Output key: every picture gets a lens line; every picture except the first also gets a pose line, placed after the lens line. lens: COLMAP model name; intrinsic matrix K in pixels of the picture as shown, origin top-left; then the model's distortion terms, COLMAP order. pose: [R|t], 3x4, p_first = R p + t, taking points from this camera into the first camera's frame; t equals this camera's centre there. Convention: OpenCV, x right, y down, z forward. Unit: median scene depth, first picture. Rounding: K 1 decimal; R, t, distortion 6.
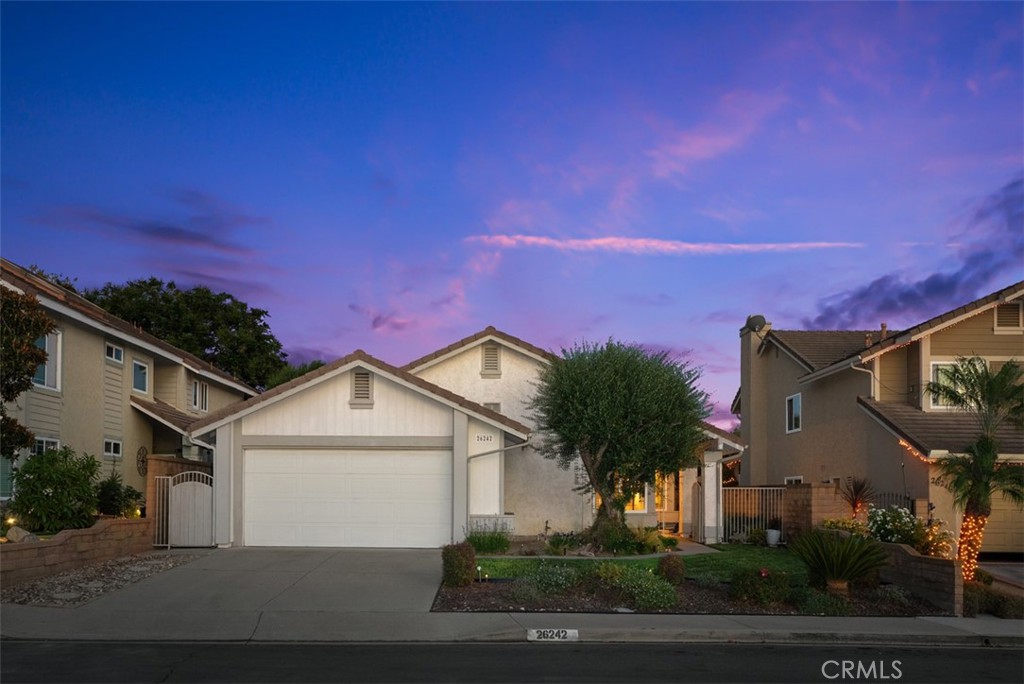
lens RADIAL K [[845.8, 0, 512.0], [0, 845.8, 342.0], [0, 0, 1]] dist [-0.003958, 0.003762]
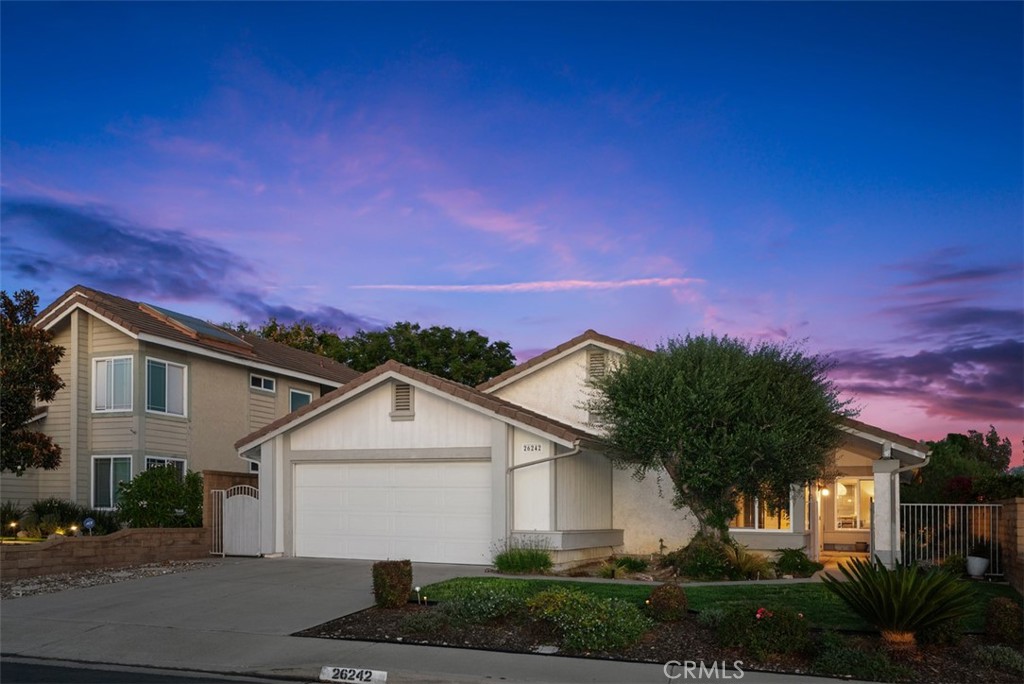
lens RADIAL K [[769.6, 0, 511.6], [0, 769.6, 403.7], [0, 0, 1]] dist [0.002942, 0.002073]
pose [[0.909567, -0.051384, -0.412369, 0.304811], [0.066709, 0.997511, 0.022844, 0.047099], [0.410169, -0.048287, 0.910730, 0.240131]]
